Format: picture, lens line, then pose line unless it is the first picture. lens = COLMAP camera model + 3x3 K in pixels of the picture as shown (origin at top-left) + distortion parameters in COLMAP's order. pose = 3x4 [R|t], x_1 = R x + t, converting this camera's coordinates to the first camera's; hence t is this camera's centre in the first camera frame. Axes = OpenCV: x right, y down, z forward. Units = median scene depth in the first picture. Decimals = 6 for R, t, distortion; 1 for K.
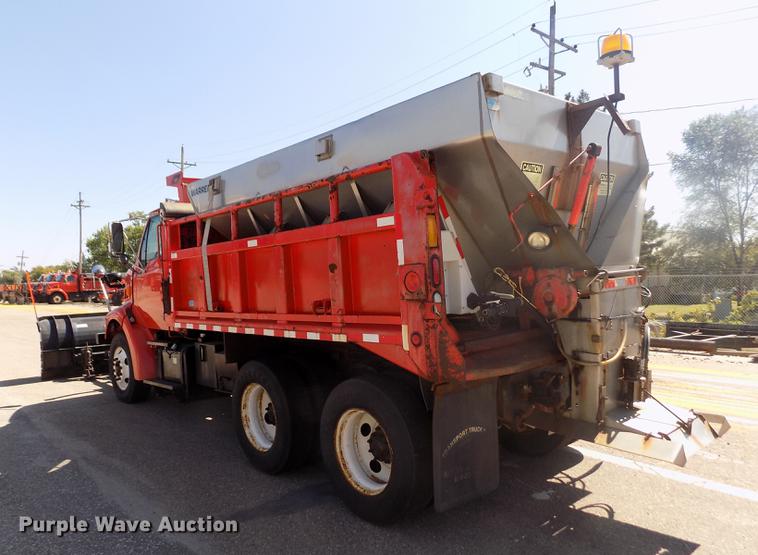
lens RADIAL K [[553.4, 0, 356.2], [0, 553.4, 290.9], [0, 0, 1]] dist [-0.075586, 0.070802]
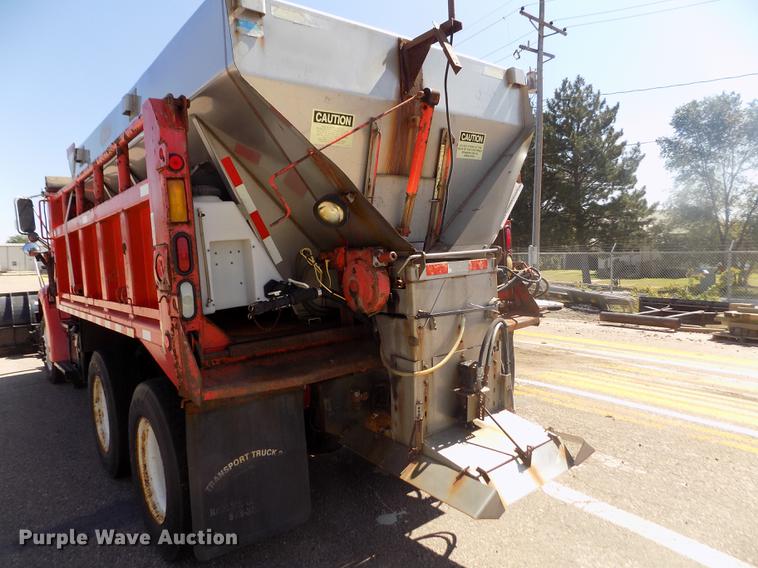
lens RADIAL K [[497.9, 0, 379.0], [0, 497.9, 284.0], [0, 0, 1]] dist [-0.065024, 0.052743]
pose [[0.999931, 0.001656, -0.011664, 0.271123], [-0.001190, 0.999204, 0.039868, -0.014022], [0.011720, -0.039851, 0.999137, 0.206130]]
